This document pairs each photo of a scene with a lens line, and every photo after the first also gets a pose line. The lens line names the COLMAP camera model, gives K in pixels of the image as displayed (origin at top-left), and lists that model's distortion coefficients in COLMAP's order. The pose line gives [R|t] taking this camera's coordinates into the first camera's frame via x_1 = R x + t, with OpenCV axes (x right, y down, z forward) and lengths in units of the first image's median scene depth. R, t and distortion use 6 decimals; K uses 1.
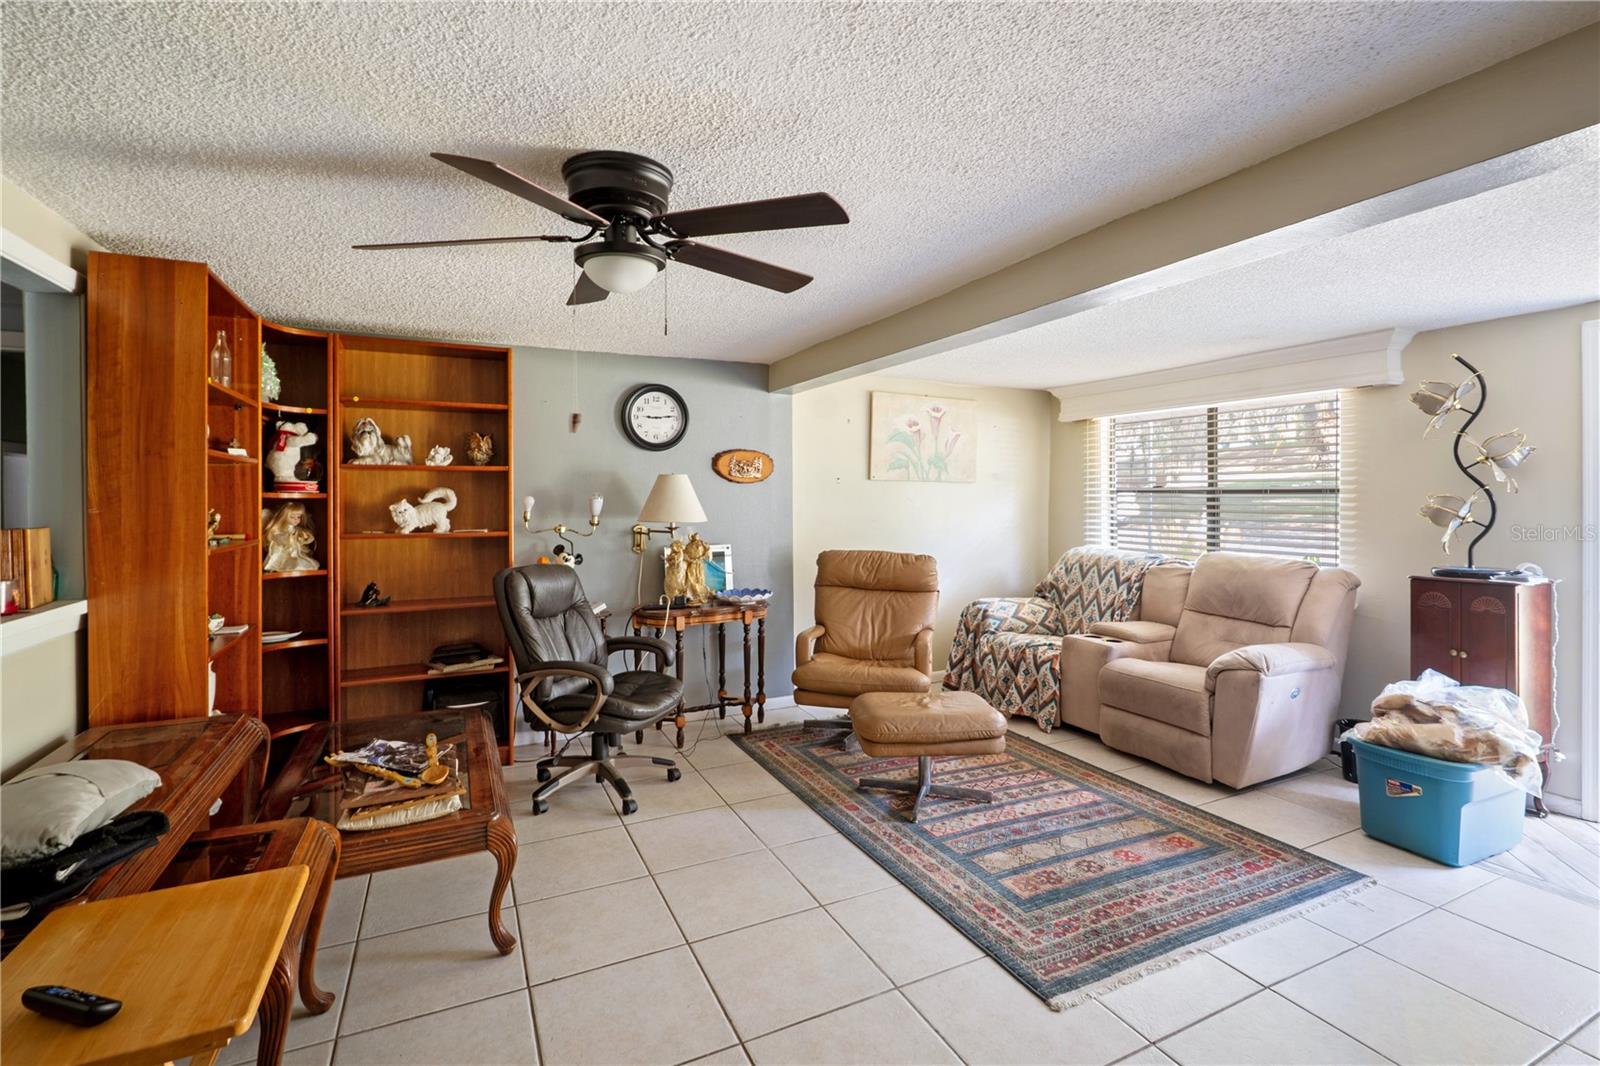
lens RADIAL K [[742.6, 0, 803.3], [0, 742.6, 496.7], [0, 0, 1]] dist [-0.006960, 0.000095]
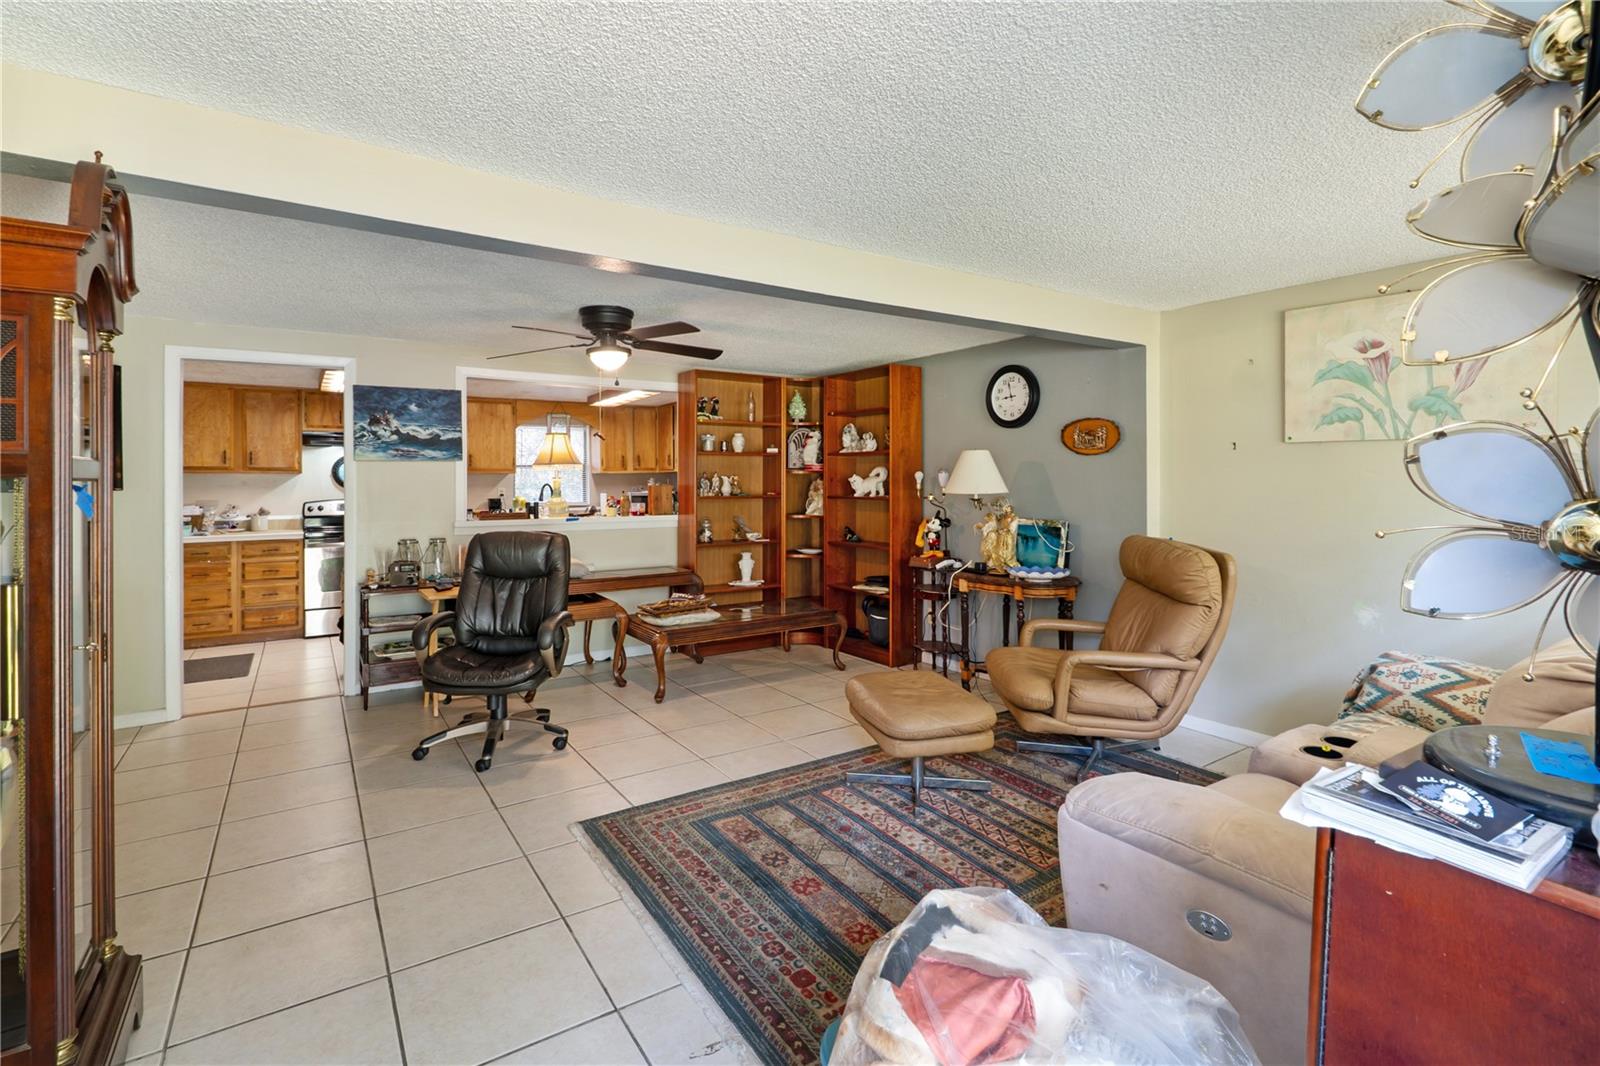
lens RADIAL K [[738.5, 0, 800.8], [0, 738.5, 483.1], [0, 0, 1]] dist [-0.000171, 0.000438]
pose [[0.142011, 0.007176, -0.989839, 1.228516], [0.003782, 0.999962, 0.007792, 0.011984], [0.989858, -0.004850, 0.141978, 0.839335]]
